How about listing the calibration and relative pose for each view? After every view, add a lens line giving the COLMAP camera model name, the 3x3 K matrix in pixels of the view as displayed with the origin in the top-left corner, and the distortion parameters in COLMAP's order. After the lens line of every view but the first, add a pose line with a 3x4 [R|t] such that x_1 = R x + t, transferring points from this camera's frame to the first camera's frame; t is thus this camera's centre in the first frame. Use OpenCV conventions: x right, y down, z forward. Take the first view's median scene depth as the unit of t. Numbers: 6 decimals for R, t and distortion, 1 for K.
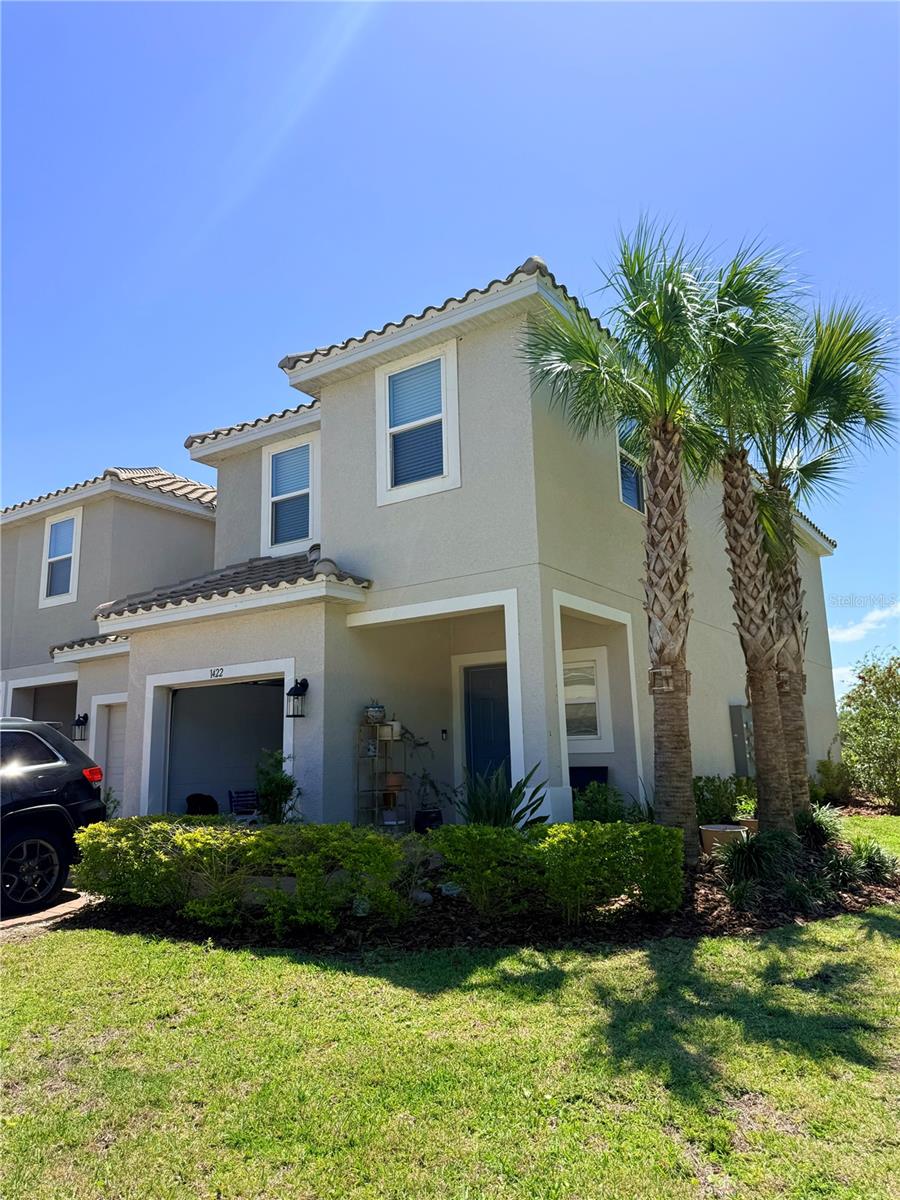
lens RADIAL K [[840.6, 0, 450.7], [0, 840.6, 595.5], [0, 0, 1]] dist [0.028699, -0.028084]
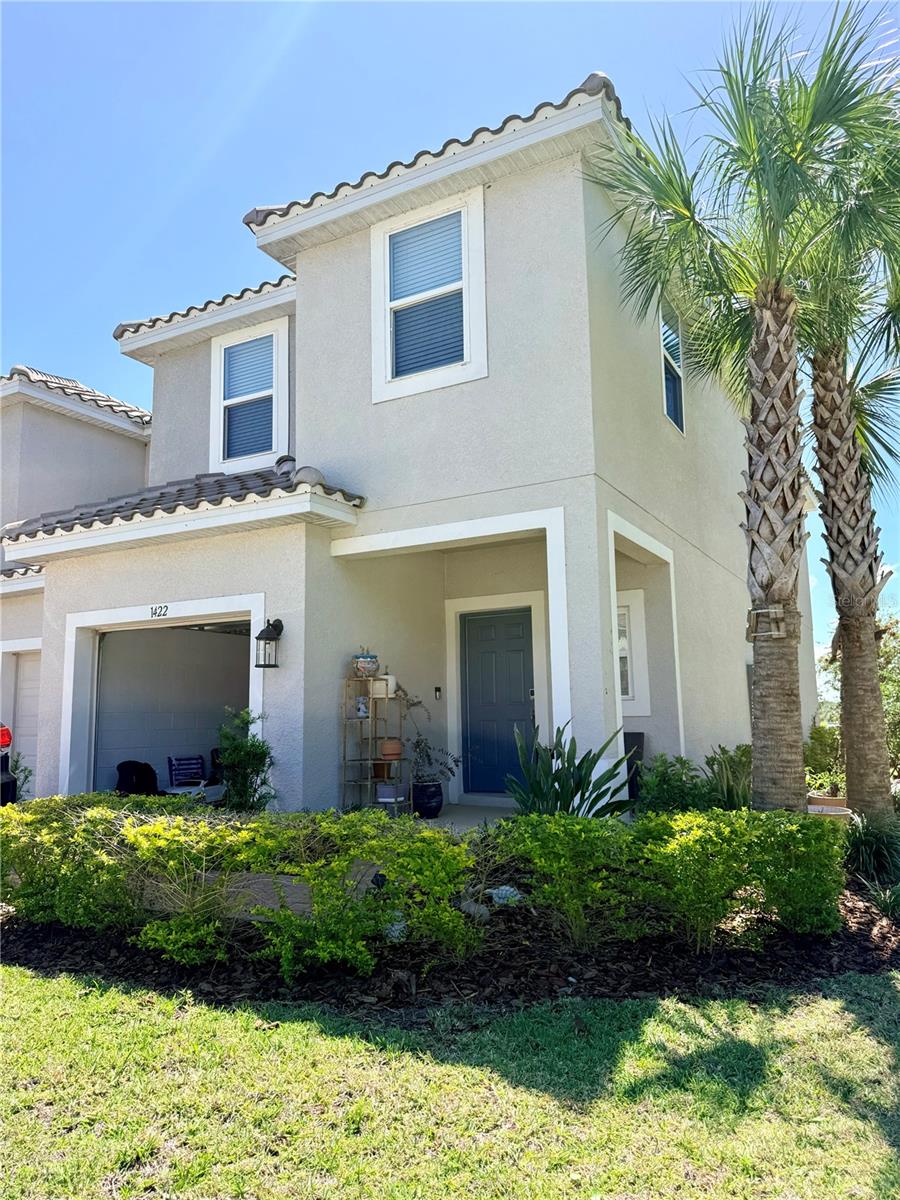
lens RADIAL K [[840.6, 0, 447.6], [0, 840.6, 610.3], [0, 0, 1]] dist [0.028699, -0.028084]
pose [[0.995665, 0.021292, 0.090537, -0.096655], [-0.026687, 0.997913, 0.058803, 0.044571], [-0.089097, -0.060964, 0.994156, 0.226059]]
